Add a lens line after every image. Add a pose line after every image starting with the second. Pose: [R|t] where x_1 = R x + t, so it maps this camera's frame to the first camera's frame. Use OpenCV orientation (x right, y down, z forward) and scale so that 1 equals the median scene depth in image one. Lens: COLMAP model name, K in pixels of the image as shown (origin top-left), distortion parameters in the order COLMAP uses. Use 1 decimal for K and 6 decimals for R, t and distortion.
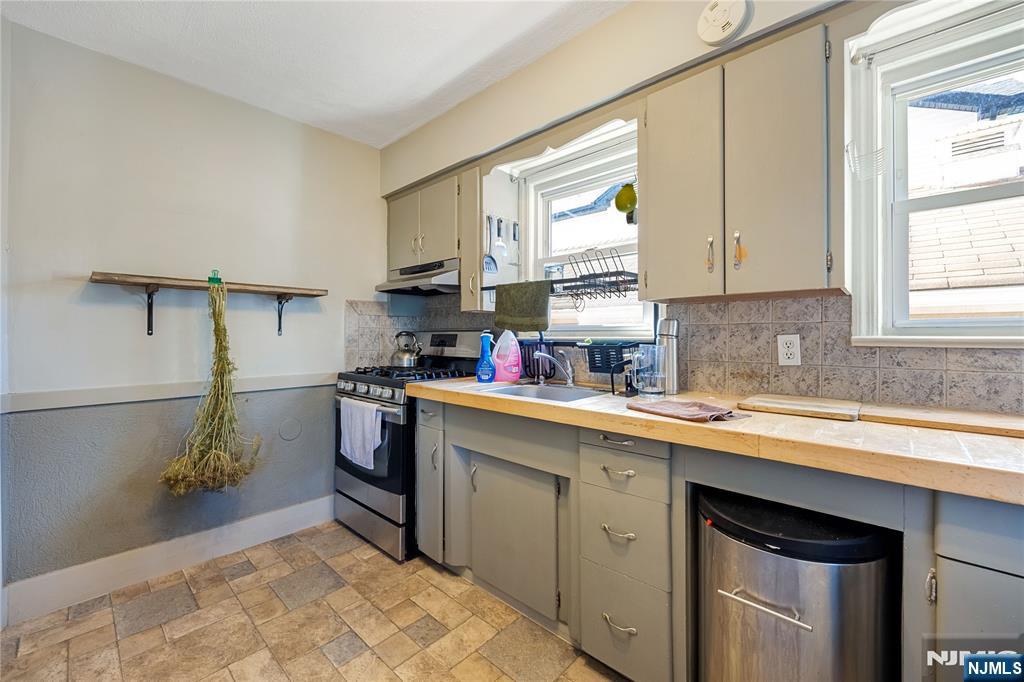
lens RADIAL K [[433.8, 0, 519.0], [0, 433.8, 333.1], [0, 0, 1]] dist [0.000538, 0.000039]
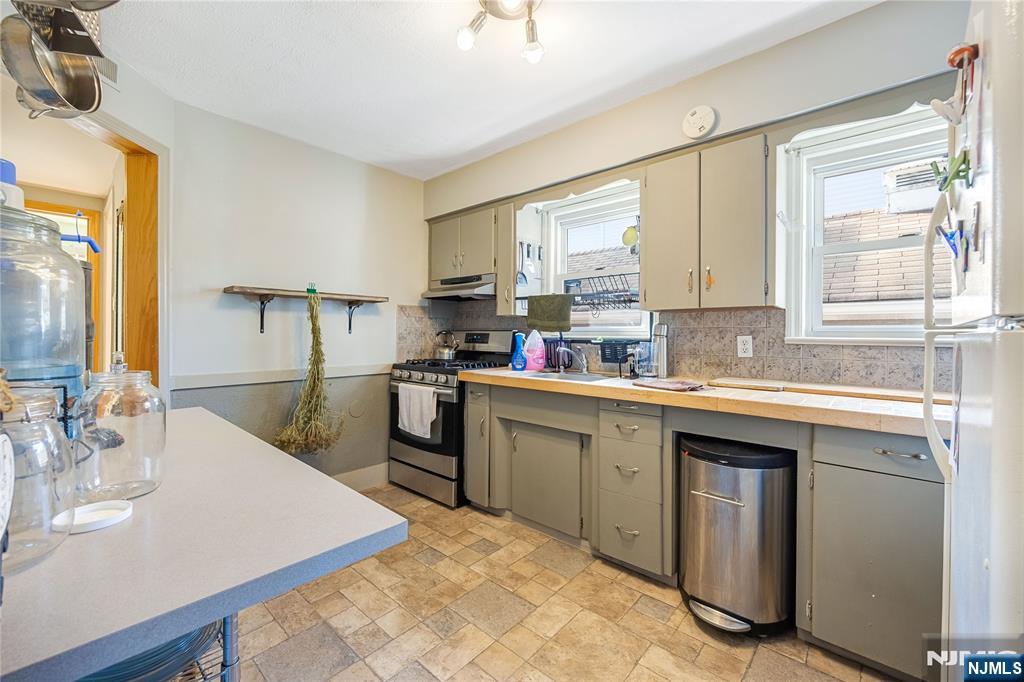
lens RADIAL K [[433.8, 0, 509.9], [0, 433.8, 333.5], [0, 0, 1]] dist [0.000538, 0.000039]
pose [[0.999931, 0.006303, 0.009896, -0.136143], [-0.006345, 0.999971, 0.004224, -0.003961], [-0.009869, -0.004287, 0.999942, -0.344824]]
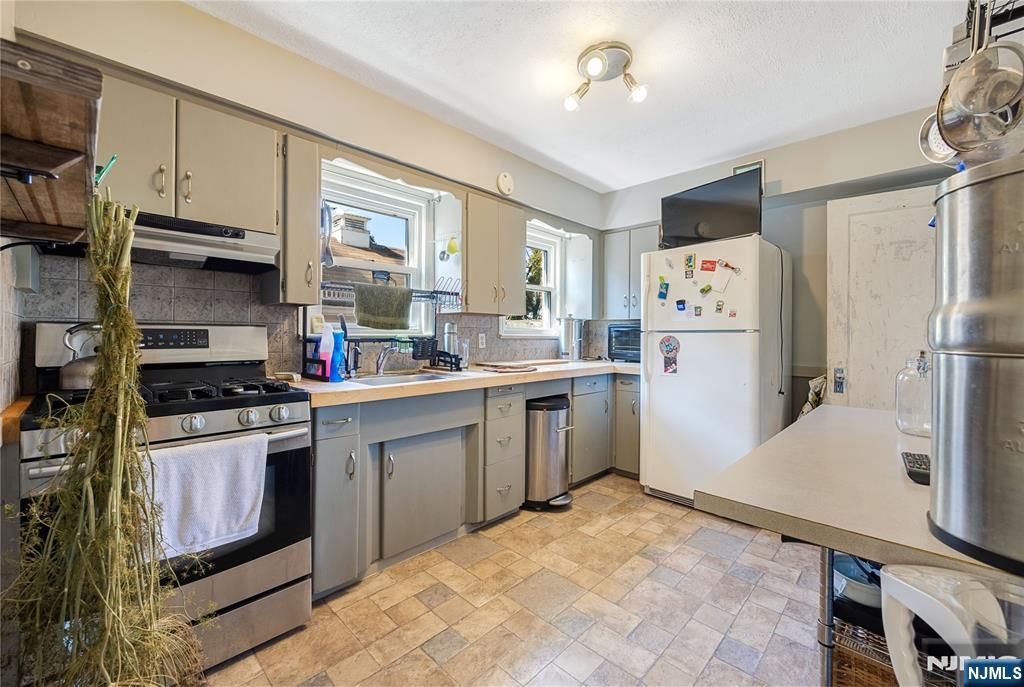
lens RADIAL K [[433.8, 0, 492.2], [0, 433.8, 336.4], [0, 0, 1]] dist [0.000538, 0.000039]
pose [[0.007579, -0.000242, 0.999971, -1.190470], [-0.007205, 0.999974, 0.000297, 0.013220], [-0.999945, -0.007207, 0.007577, 0.757853]]
